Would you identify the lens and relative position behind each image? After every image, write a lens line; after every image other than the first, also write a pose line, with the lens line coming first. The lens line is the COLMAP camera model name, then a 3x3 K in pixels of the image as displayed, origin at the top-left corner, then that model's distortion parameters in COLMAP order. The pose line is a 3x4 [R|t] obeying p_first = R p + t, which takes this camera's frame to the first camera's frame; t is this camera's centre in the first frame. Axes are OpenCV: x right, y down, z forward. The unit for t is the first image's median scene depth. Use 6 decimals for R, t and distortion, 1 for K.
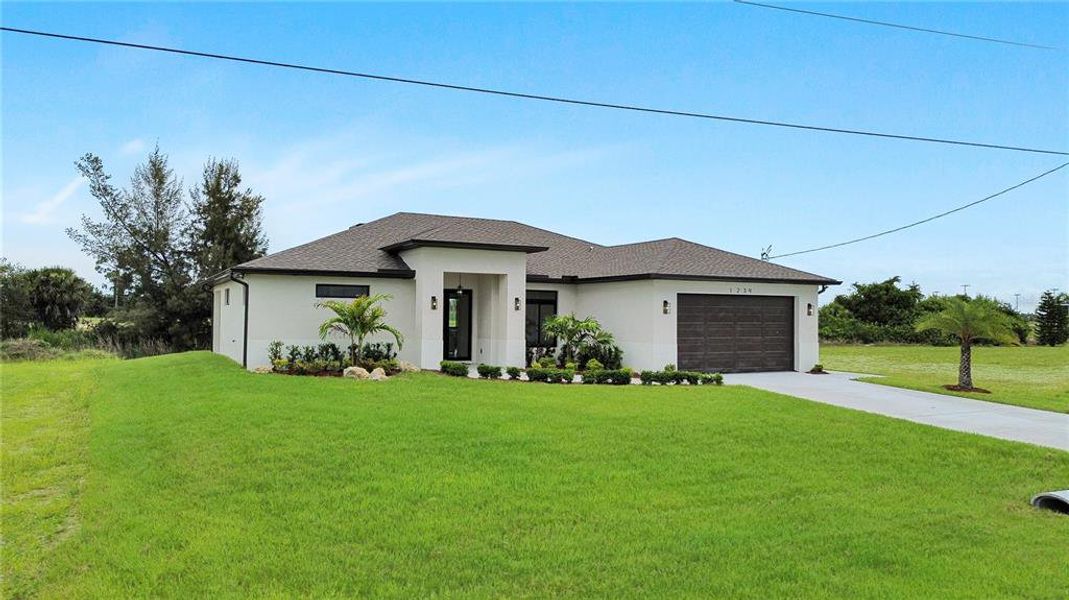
lens RADIAL K [[749.1, 0, 534.5], [0, 749.1, 300.0], [0, 0, 1]] dist [0.118199, -0.143212]
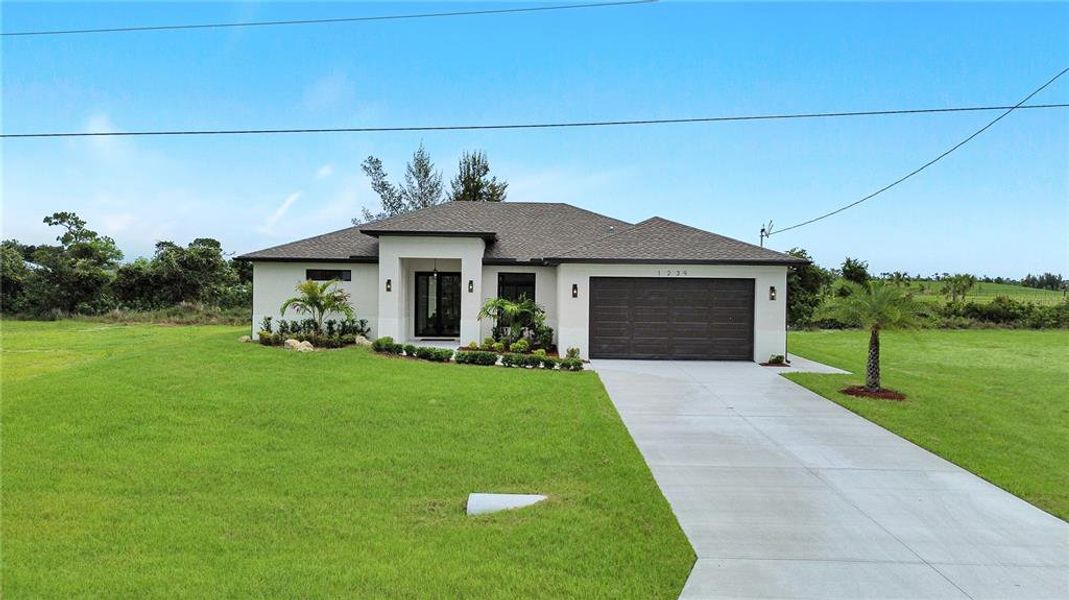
lens RADIAL K [[749.1, 0, 534.5], [0, 749.1, 300.0], [0, 0, 1]] dist [0.118199, -0.143212]
pose [[0.891802, 0.013881, -0.452212, 0.536271], [0.003466, 0.999290, 0.037509, -0.014827], [0.452412, -0.035018, 0.891121, 0.080876]]
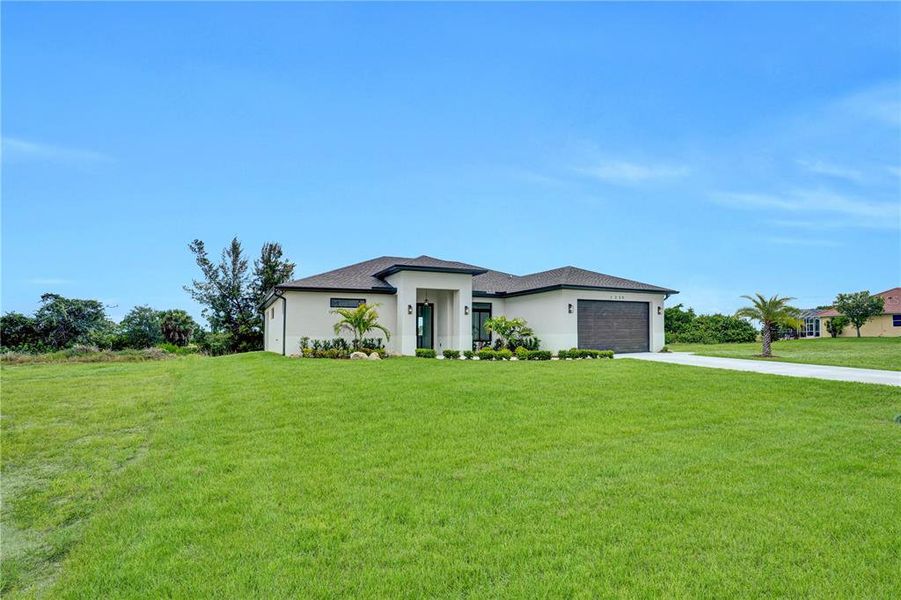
lens RADIAL K [[450.9, 0, 459.2], [0, 450.9, 308.7], [0, 0, 1]] dist [-0.065447, 0.000063]
pose [[0.999728, -0.021842, 0.008126, -0.043260], [0.022200, 0.998650, -0.046952, 0.042310], [-0.007089, 0.047119, 0.998864, 0.120501]]
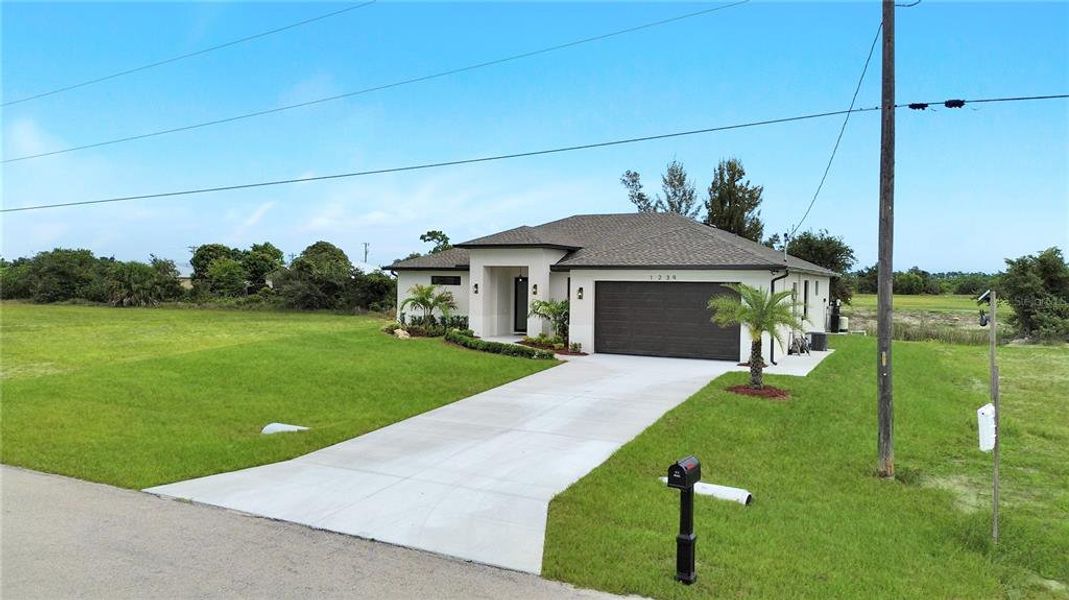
lens RADIAL K [[749.1, 0, 534.5], [0, 749.1, 300.0], [0, 0, 1]] dist [0.118199, -0.143212]
pose [[0.592695, 0.017547, -0.805236, 0.982600], [0.007967, 0.999586, 0.027647, -0.011626], [0.805388, -0.022801, 0.592309, 0.242431]]
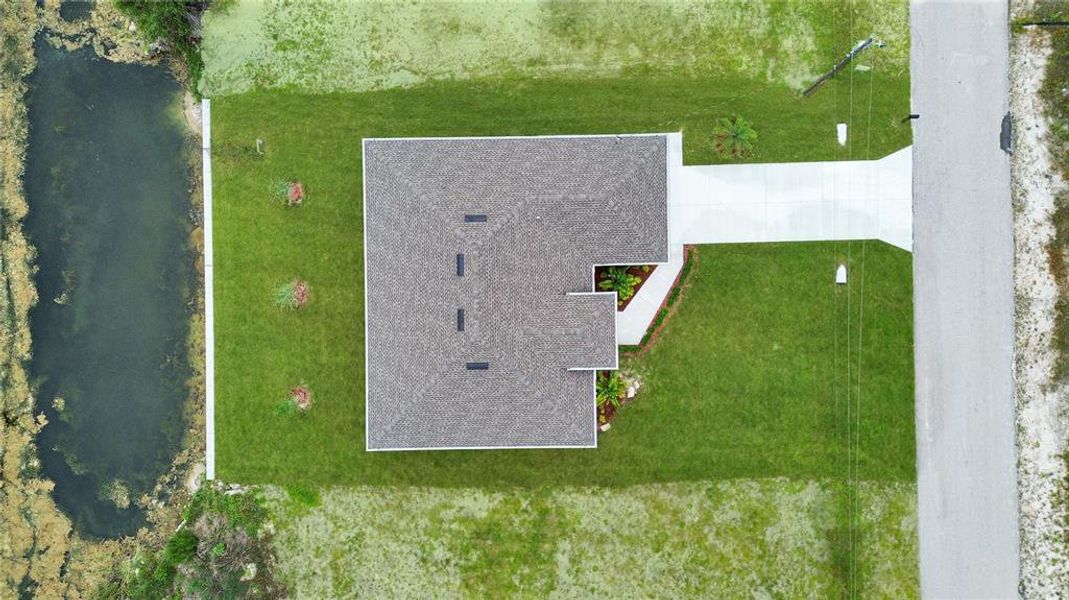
lens RADIAL K [[749.1, 0, 534.5], [0, 749.1, 300.0], [0, 0, 1]] dist [0.118199, -0.143212]
pose [[0.440631, -0.897633, -0.009959, -0.064878], [0.004529, -0.008871, 0.999950, -1.867792], [-0.897677, -0.440654, 0.000157, 1.143227]]
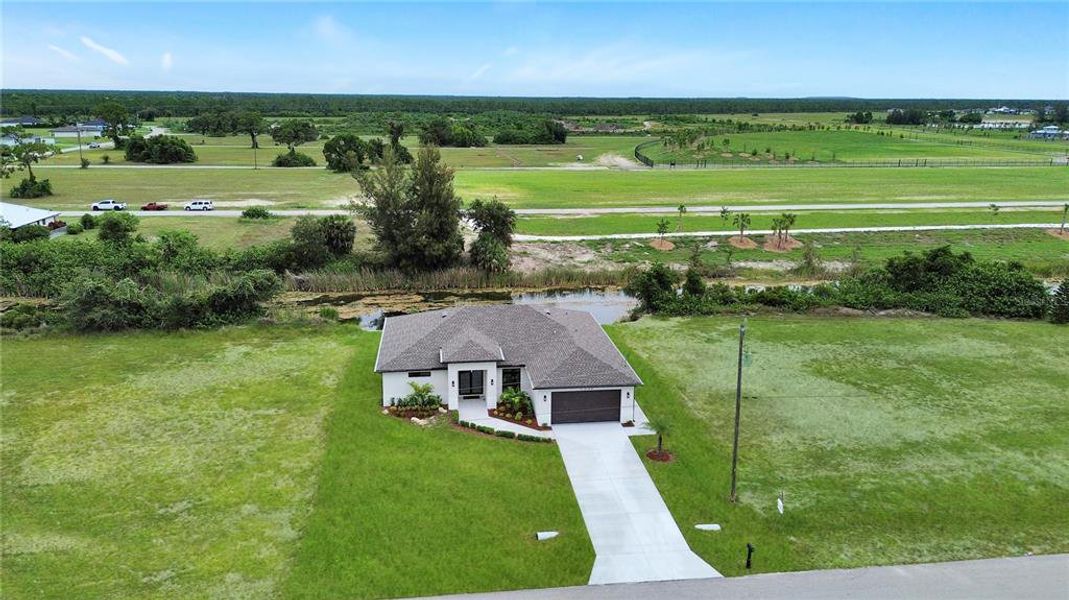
lens RADIAL K [[749.1, 0, 534.5], [0, 749.1, 300.0], [0, 0, 1]] dist [0.118199, -0.143212]
pose [[0.943386, 0.086141, -0.320317, 0.791689], [0.004539, 0.962247, 0.272139, -0.838469], [0.331667, -0.258186, 0.907379, -0.940323]]
